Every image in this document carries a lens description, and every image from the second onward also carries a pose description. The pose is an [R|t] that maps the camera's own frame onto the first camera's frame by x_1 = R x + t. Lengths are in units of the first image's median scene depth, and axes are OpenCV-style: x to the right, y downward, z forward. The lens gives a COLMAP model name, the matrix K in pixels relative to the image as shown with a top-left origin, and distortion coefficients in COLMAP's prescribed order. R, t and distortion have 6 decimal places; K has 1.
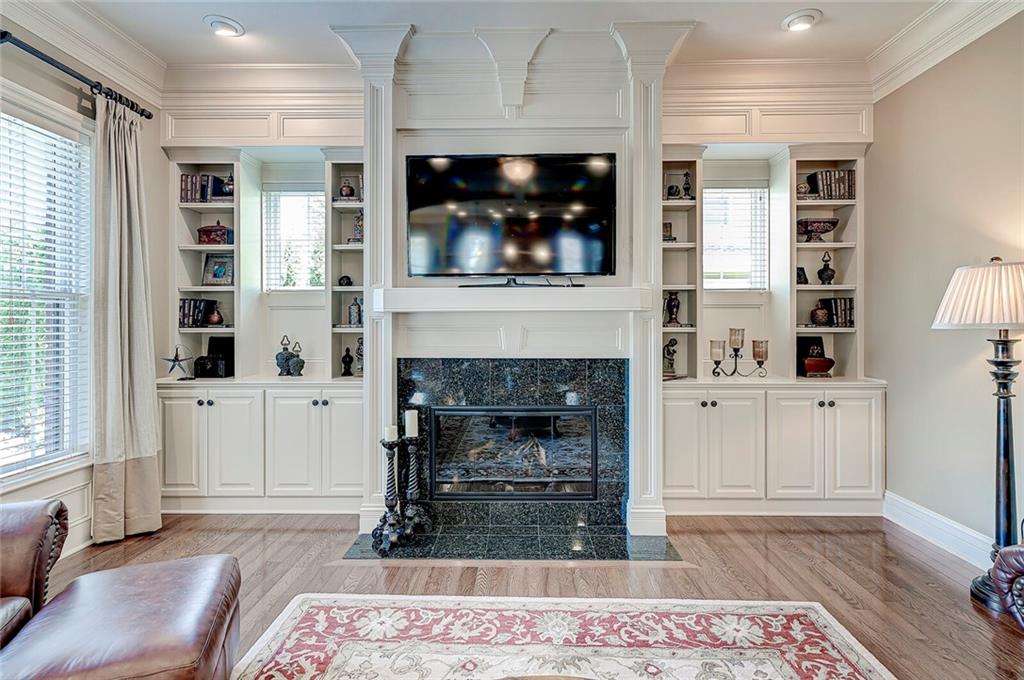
lens RADIAL K [[505.7, 0, 513.3], [0, 505.7, 330.2], [0, 0, 1]] dist [0.001539, 0.000033]
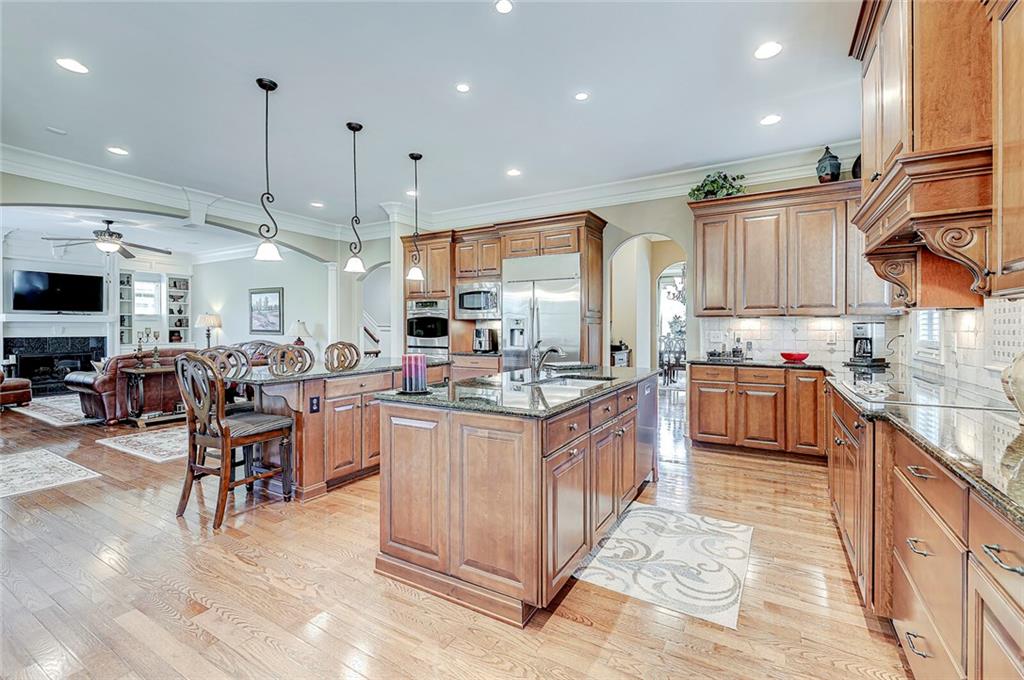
lens RADIAL K [[442.2, 0, 510.1], [0, 442.2, 330.0], [0, 0, 1]] dist [-0.002421, -0.000073]
pose [[0.489681, 0.000605, 0.871902, -0.870419], [0.004621, 0.999984, -0.003289, 0.030421], [-0.871890, 0.005639, 0.489670, -2.367708]]
